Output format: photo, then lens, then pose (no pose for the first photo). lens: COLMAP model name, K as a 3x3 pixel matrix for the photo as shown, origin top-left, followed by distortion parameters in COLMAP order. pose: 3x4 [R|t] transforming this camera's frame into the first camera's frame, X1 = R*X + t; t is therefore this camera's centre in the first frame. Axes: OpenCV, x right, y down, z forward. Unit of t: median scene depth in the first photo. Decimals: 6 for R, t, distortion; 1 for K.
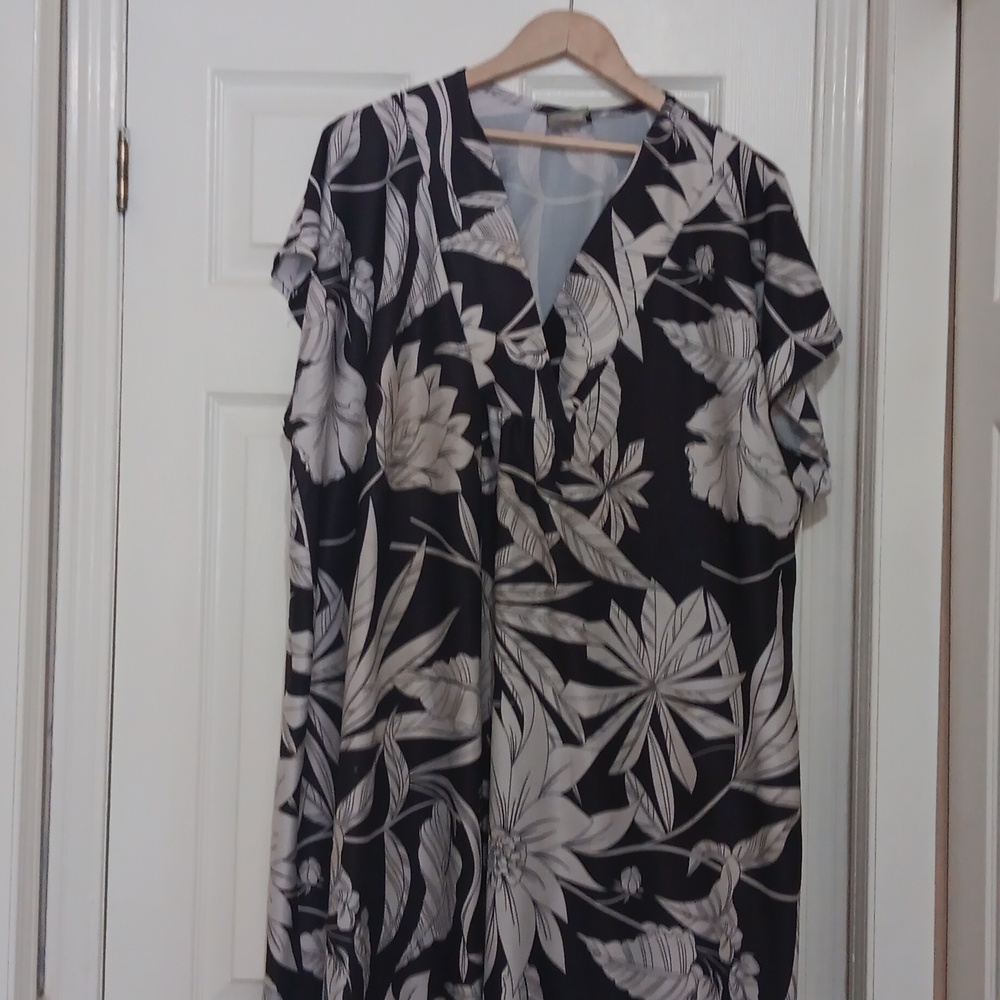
lens RADIAL K [[1680.0, 0, 501.3], [0, 1680.0, 477.9], [0, 0, 1]] dist [0.179287, -0.629403]
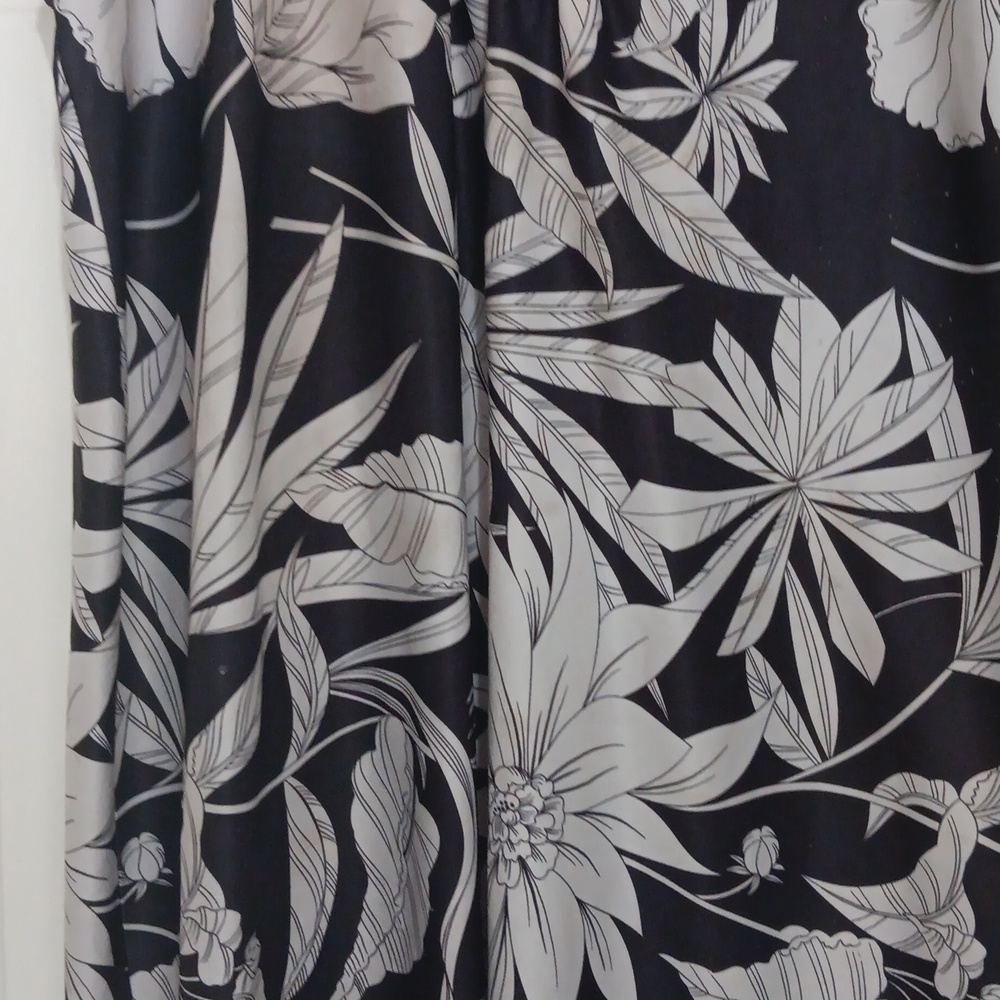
lens RADIAL K [[1680.0, 0, 501.3], [0, 1680.0, 477.9], [0, 0, 1]] dist [0.179287, -0.629403]
pose [[0.996393, -0.034811, 0.077386, -0.040229], [0.025856, 0.993162, 0.113847, 0.060324], [-0.080820, -0.111436, 0.990480, 0.496917]]
